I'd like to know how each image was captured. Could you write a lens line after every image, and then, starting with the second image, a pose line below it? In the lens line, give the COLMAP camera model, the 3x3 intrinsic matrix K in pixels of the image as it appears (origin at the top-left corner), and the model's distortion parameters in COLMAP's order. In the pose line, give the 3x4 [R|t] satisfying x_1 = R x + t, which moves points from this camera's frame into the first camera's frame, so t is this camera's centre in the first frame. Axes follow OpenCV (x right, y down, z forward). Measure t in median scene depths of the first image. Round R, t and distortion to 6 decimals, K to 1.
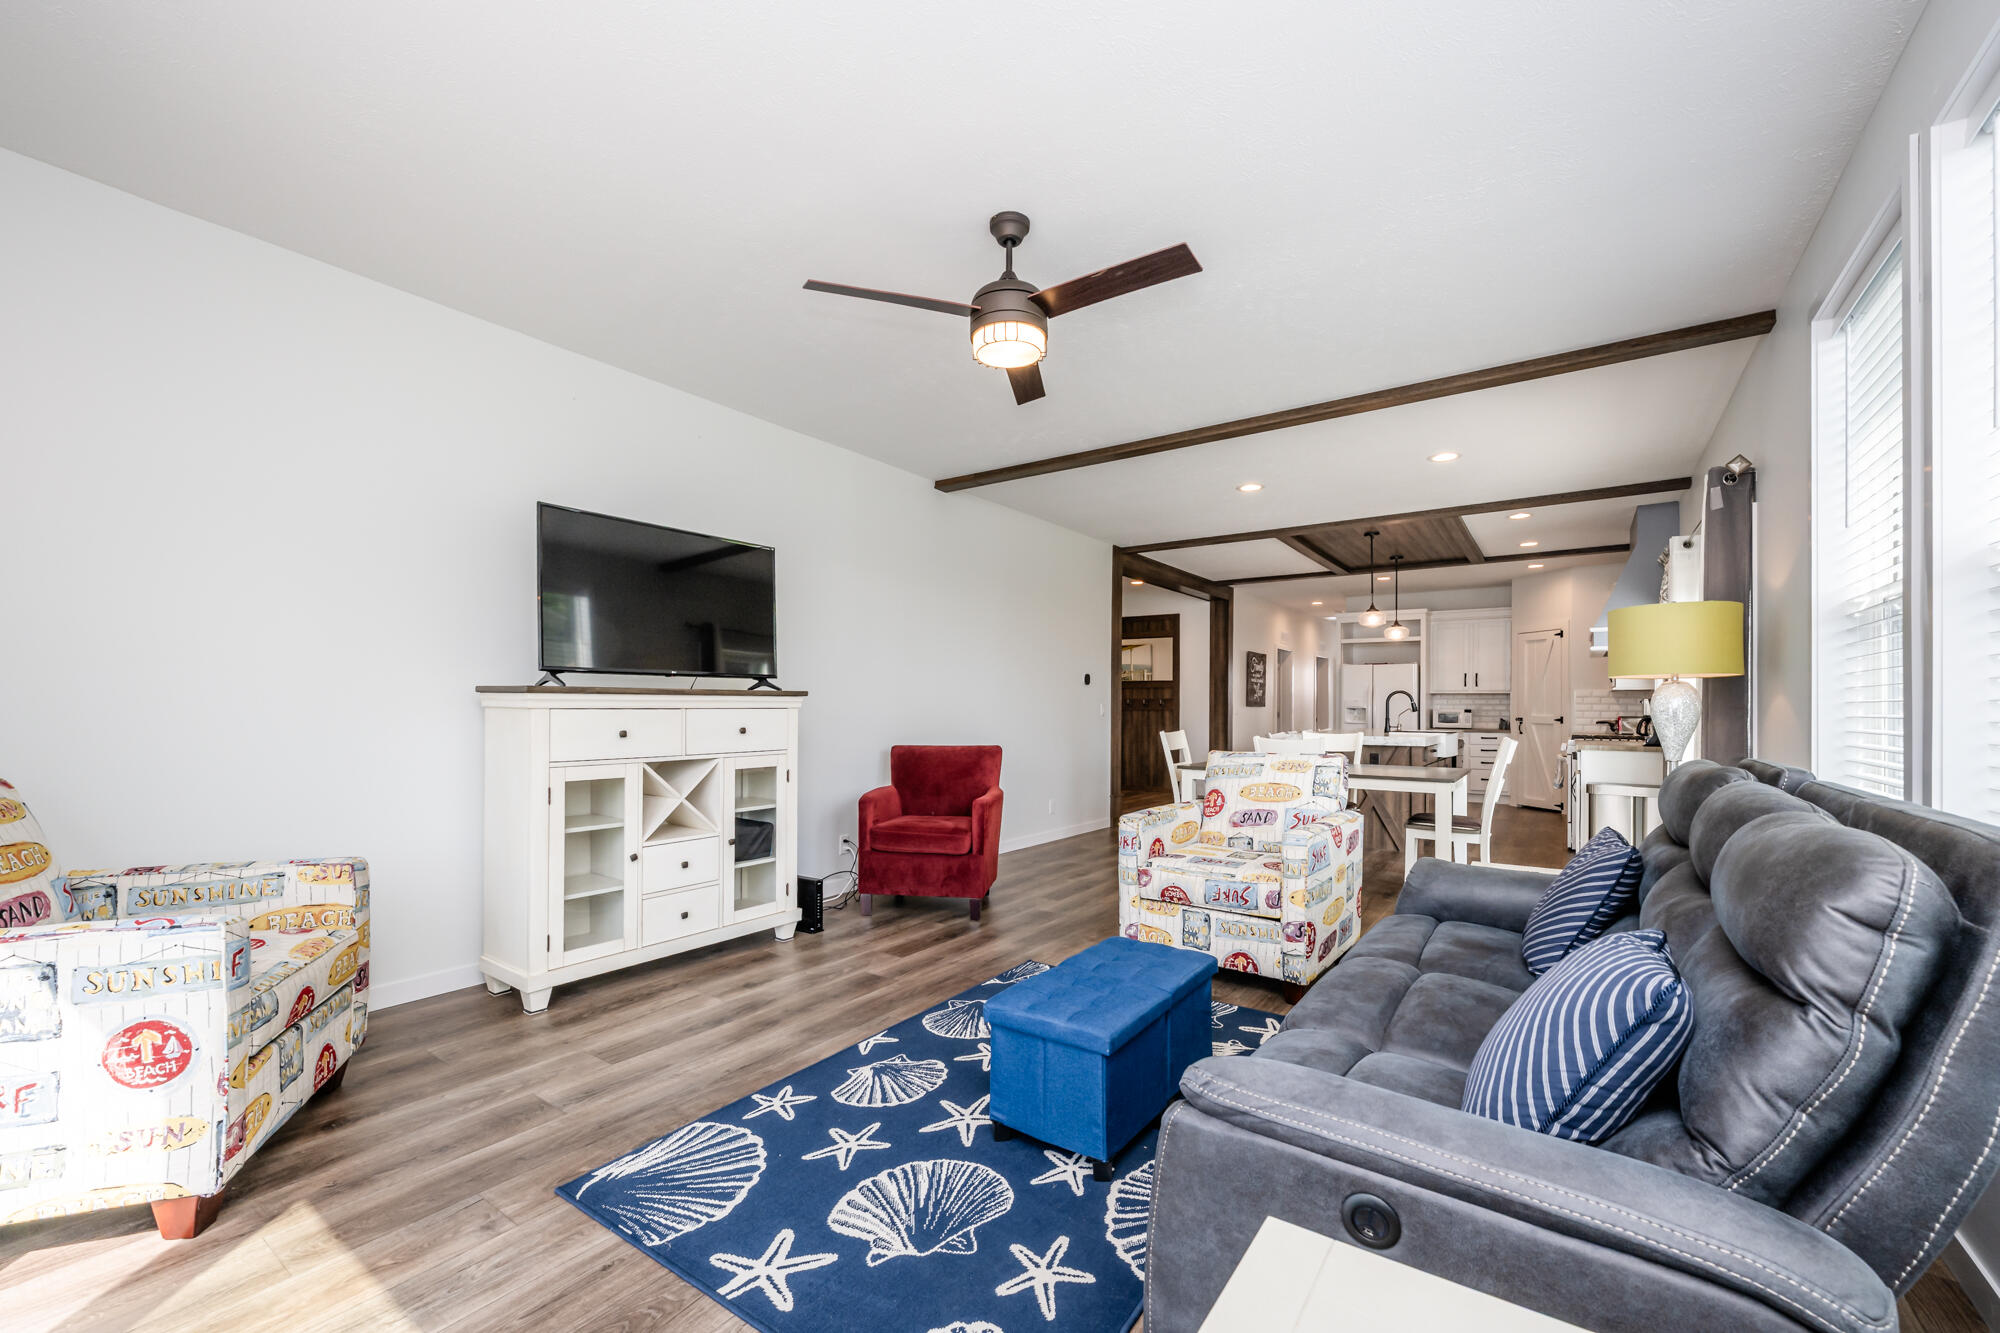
lens RADIAL K [[804.7, 0, 985.7], [0, 804.7, 698.4], [0, 0, 1]] dist [0.000052, 0.001204]
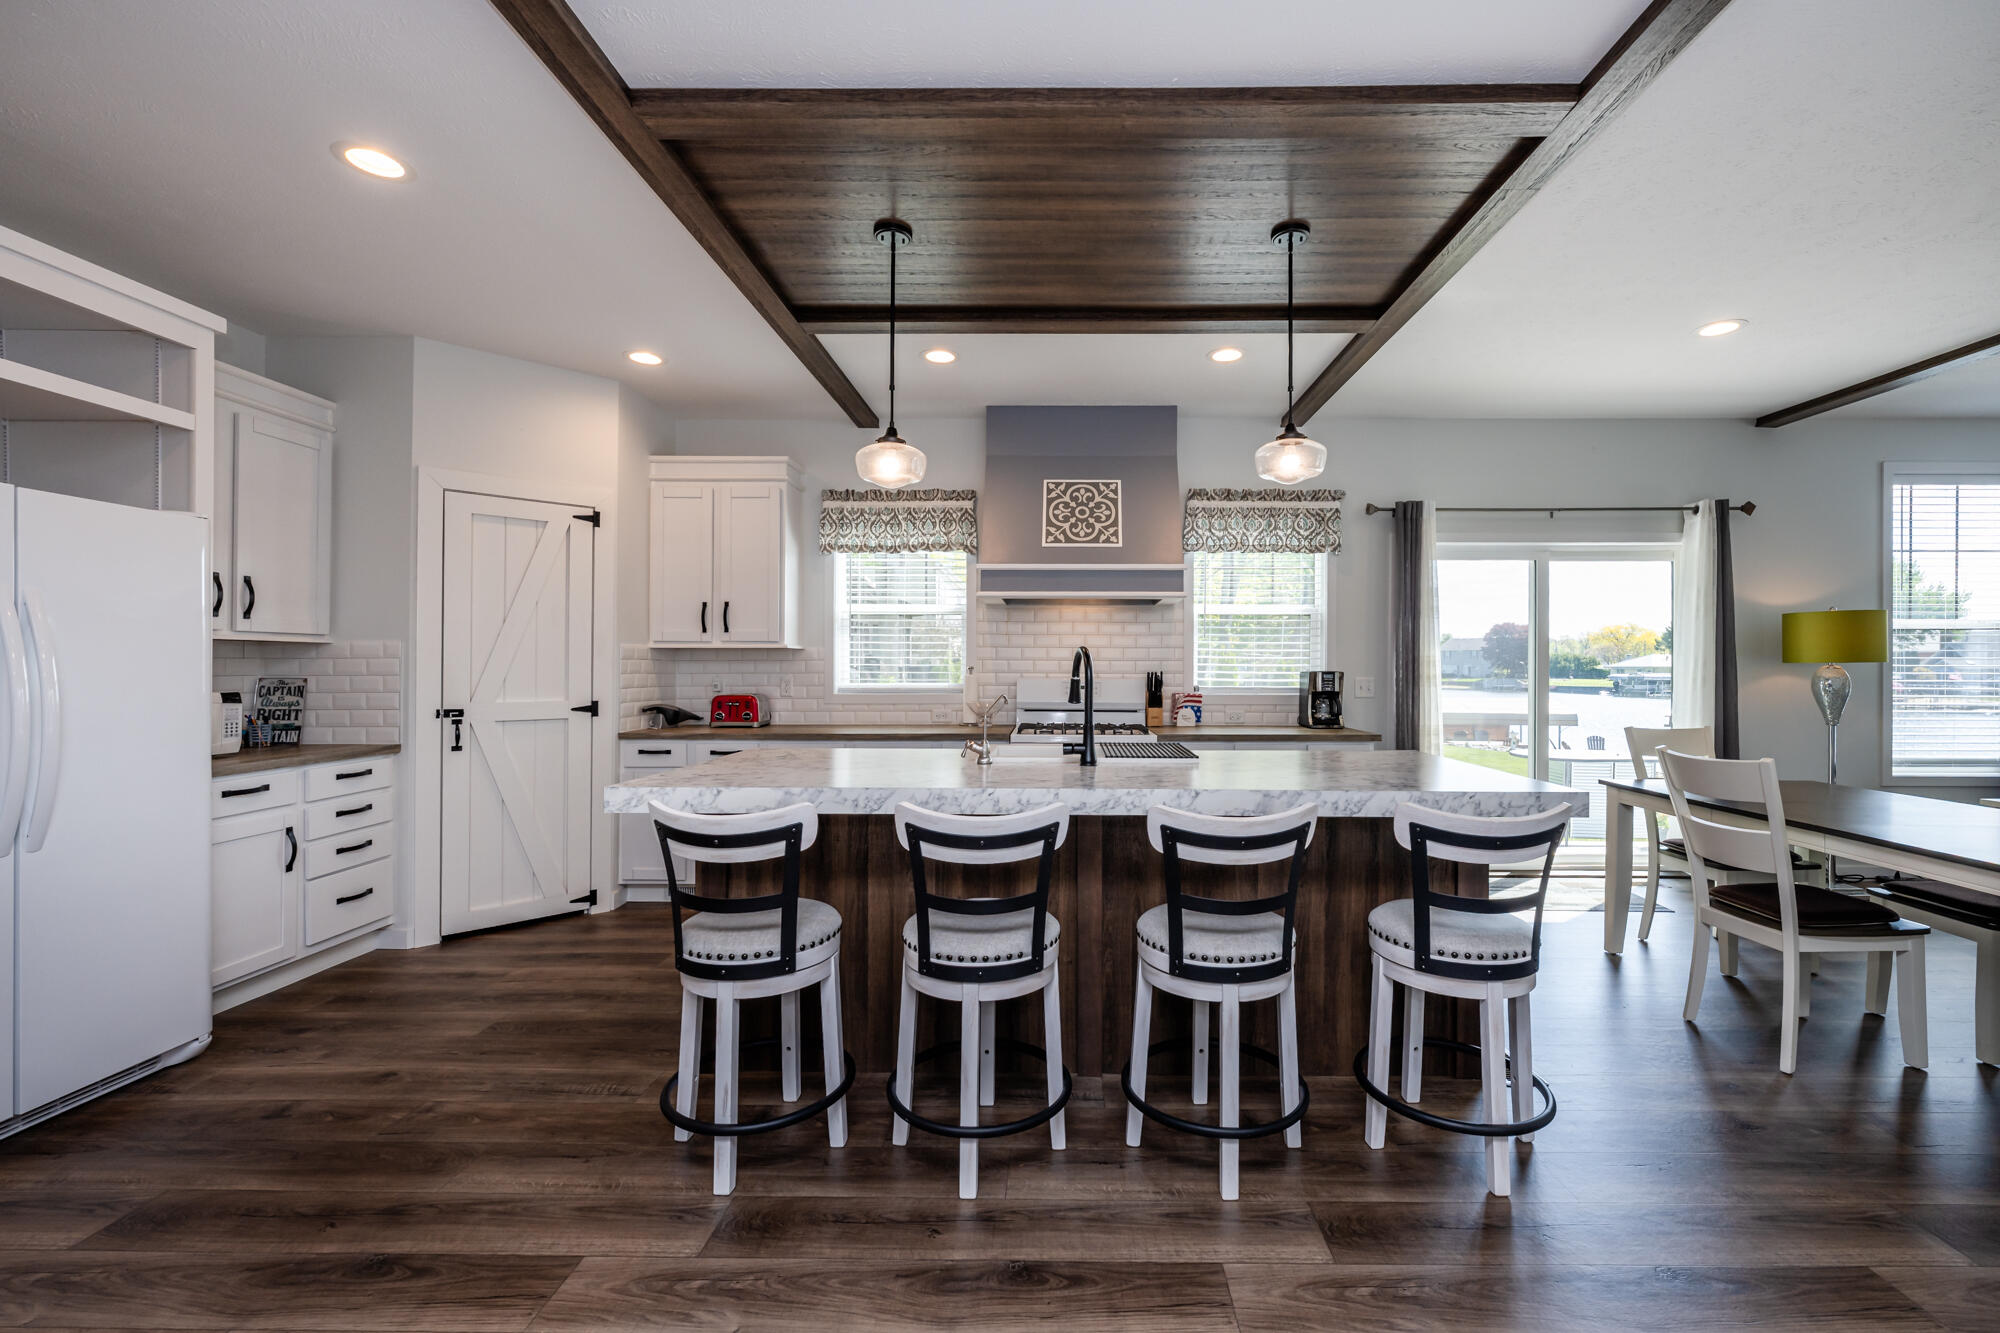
lens RADIAL K [[804.7, 0, 1052.7], [0, 804.7, 663.7], [0, 0, 1]] dist [0.000052, 0.001204]
pose [[-0.582290, -0.008538, 0.812936, 0.522021], [-0.014365, 0.999897, 0.000213, -0.005293], [-0.812854, -0.011554, -0.582353, 2.816761]]
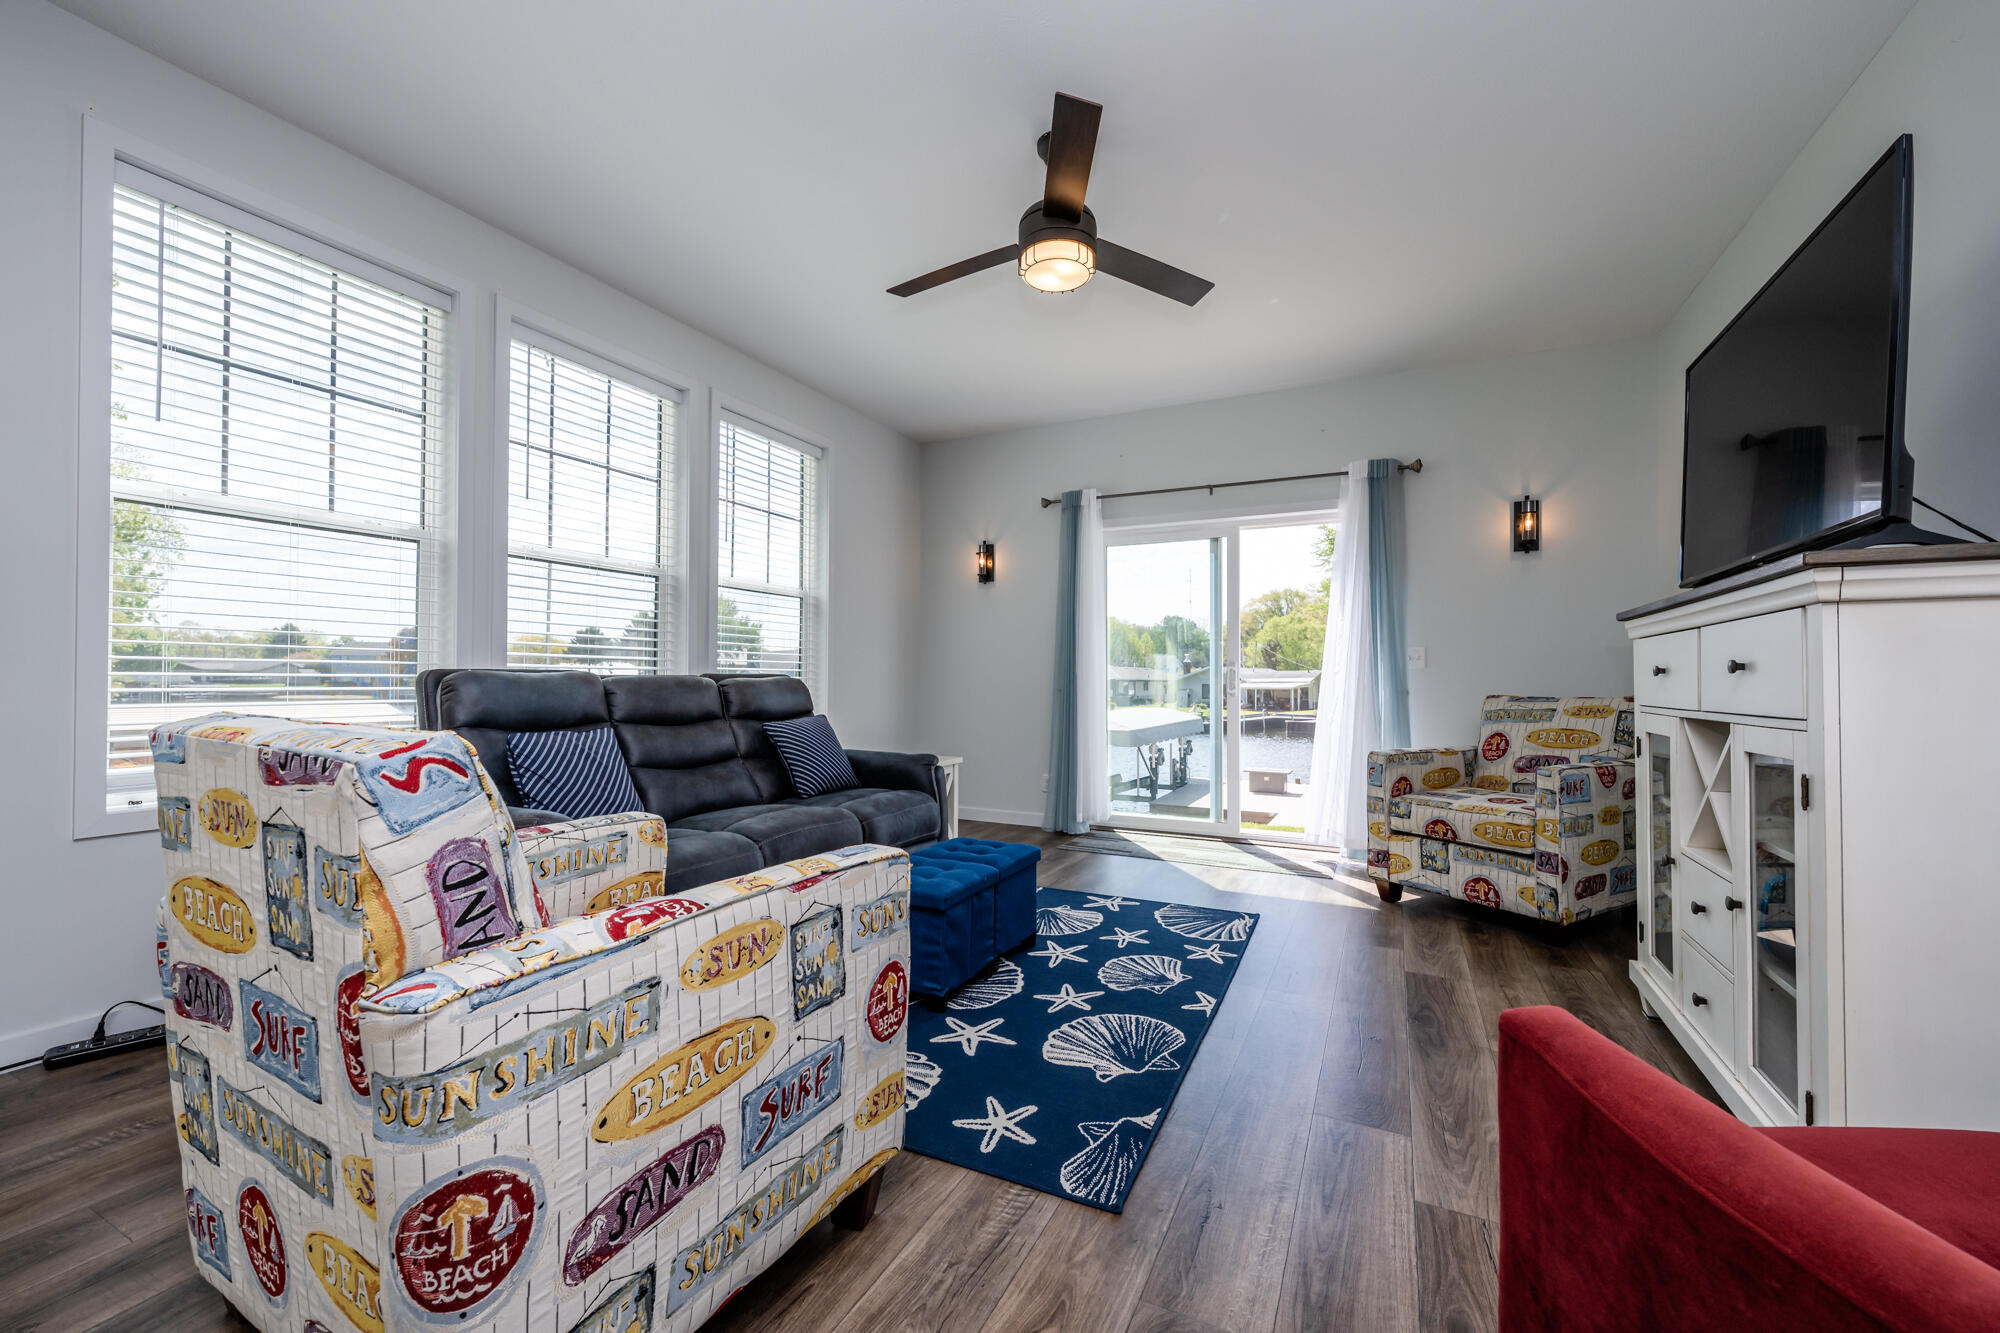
lens RADIAL K [[804.7, 0, 995.0], [0, 804.7, 667.3], [0, 0, 1]] dist [0.000052, 0.001204]
pose [[-0.984797, -0.015517, -0.173014, 0.210610], [-0.011364, 0.999624, -0.024966, 0.063462], [0.173336, -0.022621, -0.984603, 1.539896]]
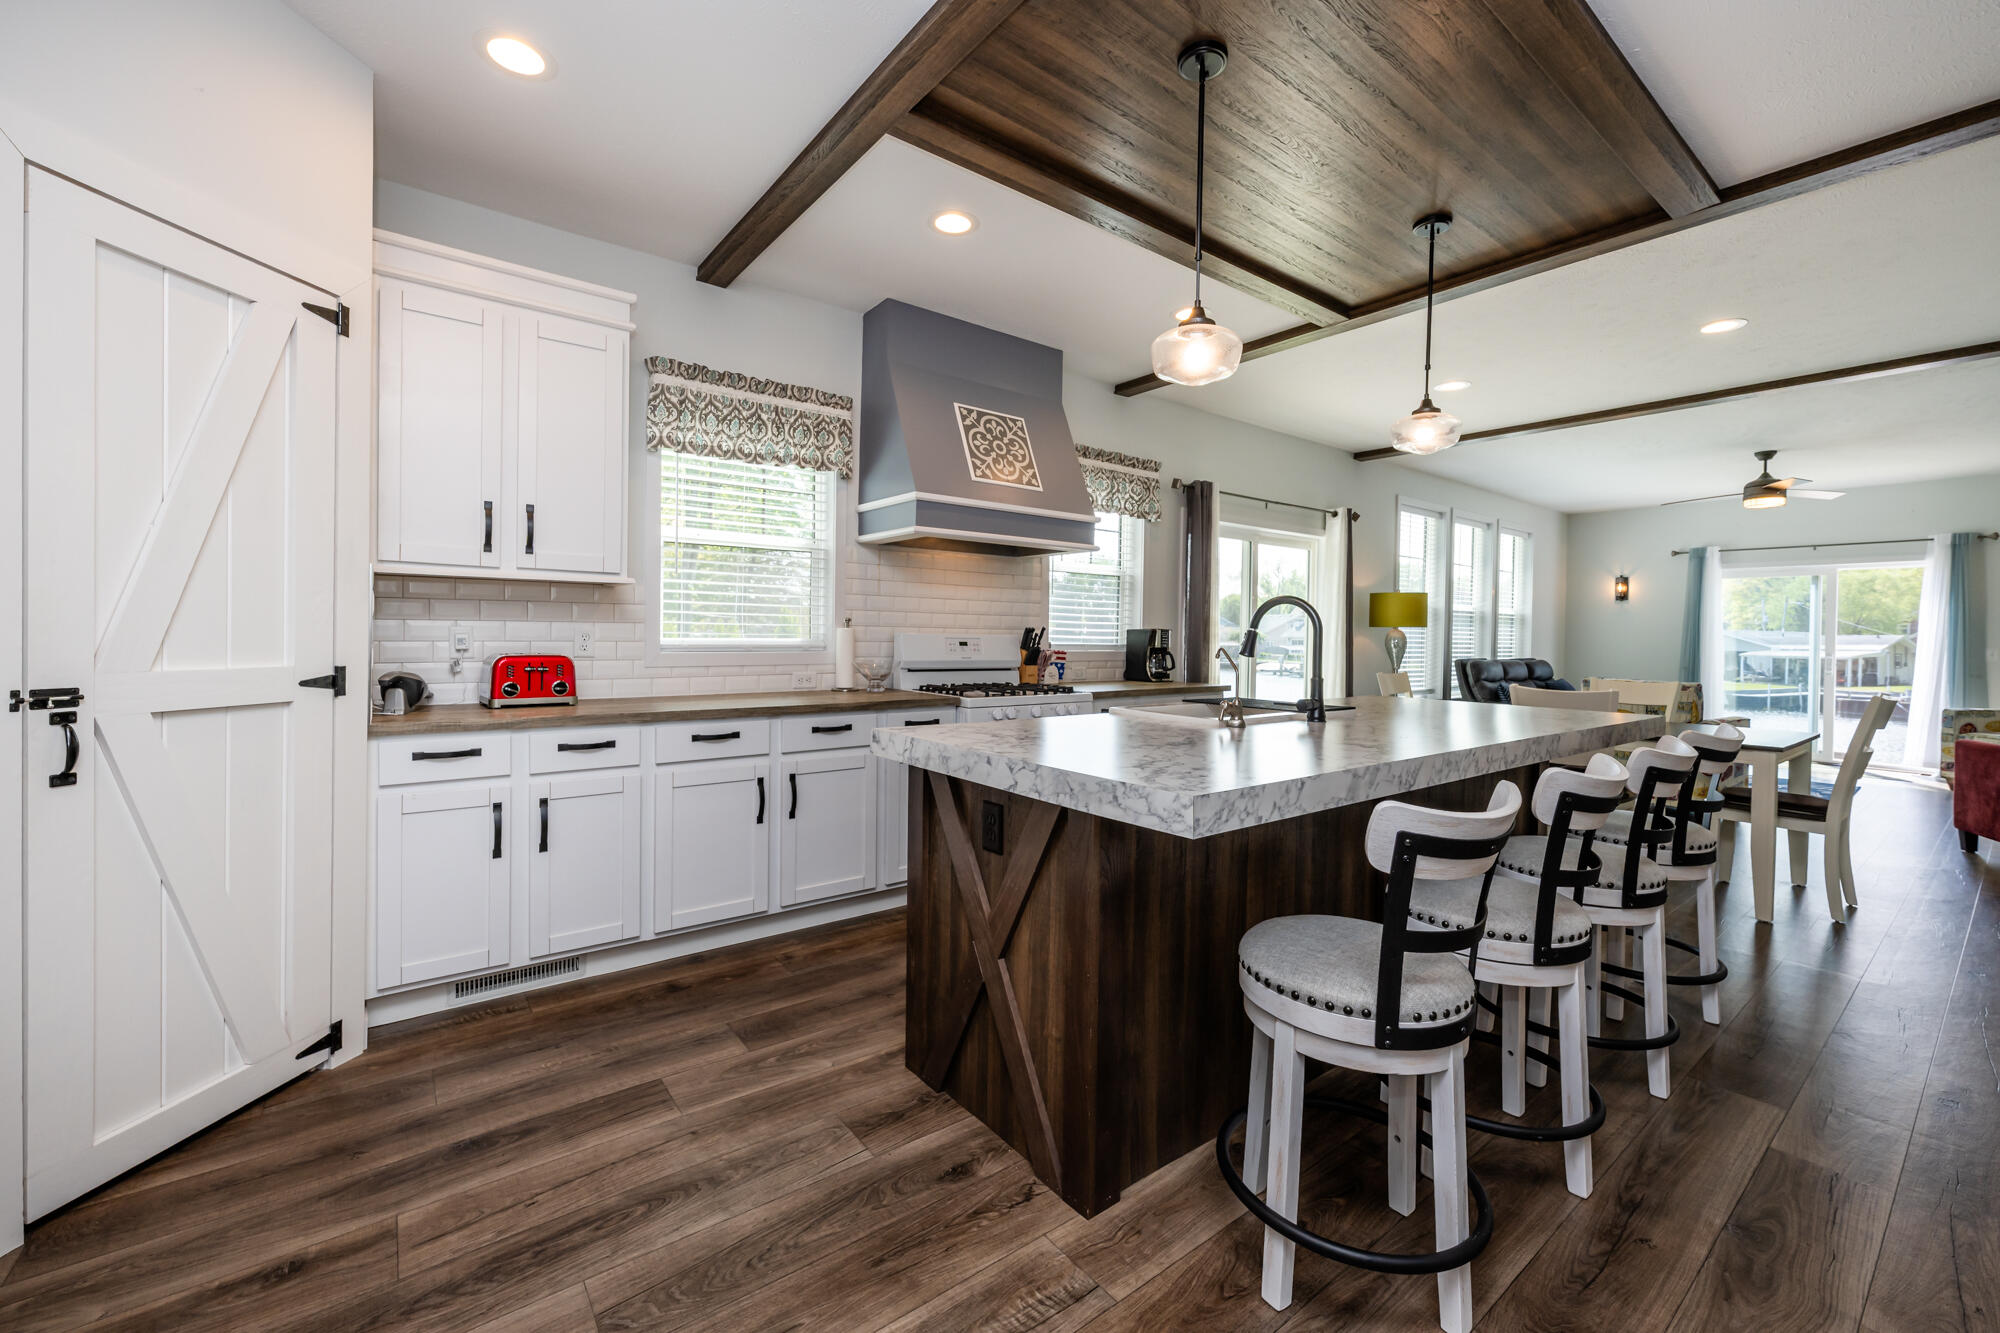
lens RADIAL K [[804.7, 0, 1006.2], [0, 804.7, 644.0], [0, 0, 1]] dist [0.000052, 0.001204]
pose [[-0.961317, -0.024611, 0.274344, 1.227080], [-0.023973, 0.999696, 0.005677, 0.026712], [-0.274401, -0.001119, -0.961615, 3.140548]]
